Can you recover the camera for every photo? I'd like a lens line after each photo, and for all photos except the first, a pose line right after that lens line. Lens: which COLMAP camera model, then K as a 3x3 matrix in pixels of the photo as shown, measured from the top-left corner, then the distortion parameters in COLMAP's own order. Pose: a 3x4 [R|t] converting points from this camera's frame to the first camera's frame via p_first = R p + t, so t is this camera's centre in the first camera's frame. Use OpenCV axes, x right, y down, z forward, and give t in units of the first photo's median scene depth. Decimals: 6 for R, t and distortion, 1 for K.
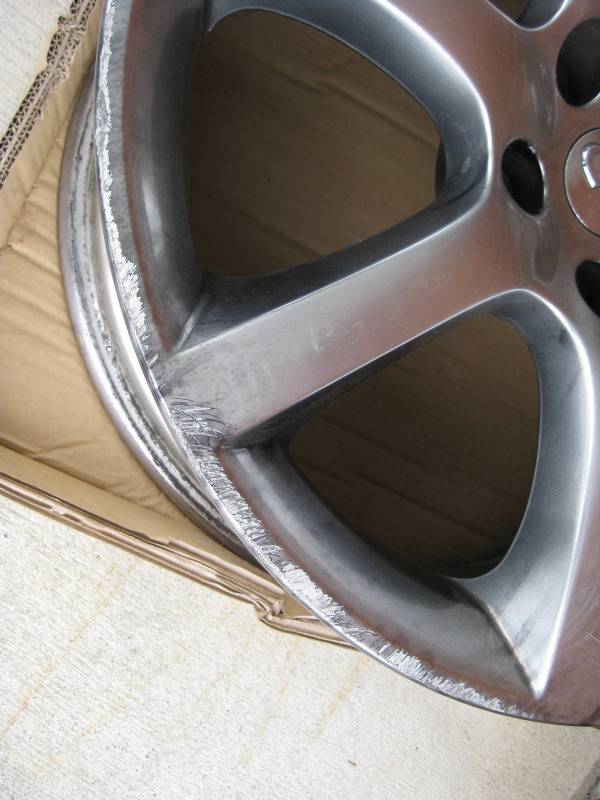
lens RADIAL K [[870.5, 0, 300.0], [0, 870.5, 400.0], [0, 0, 1]] dist [-0.139690, 0.044221]
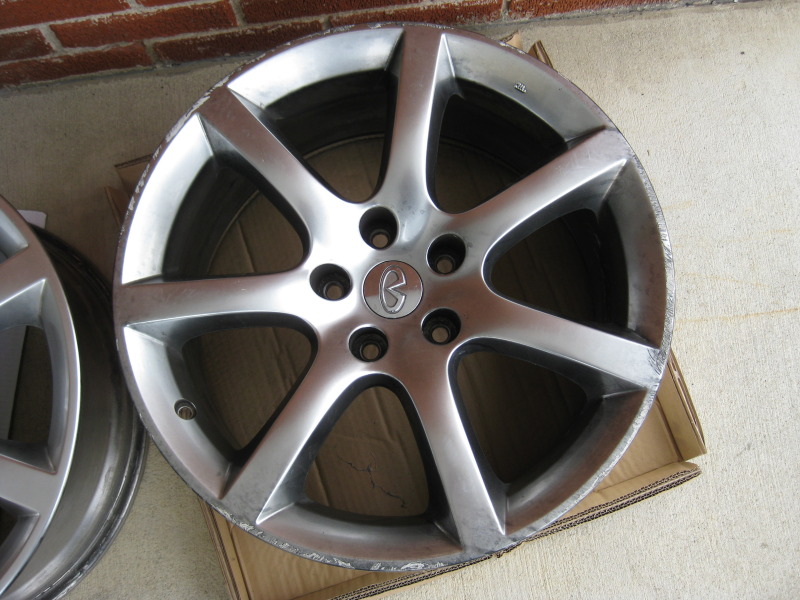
lens RADIAL K [[870.5, 0, 400.0], [0, 870.5, 300.0], [0, 0, 1]] dist [-0.139690, 0.044221]
pose [[-0.670877, -0.725308, -0.154440, 0.514471], [0.719032, -0.687178, 0.103819, -0.371888], [-0.181429, -0.041397, 0.982532, -0.734315]]
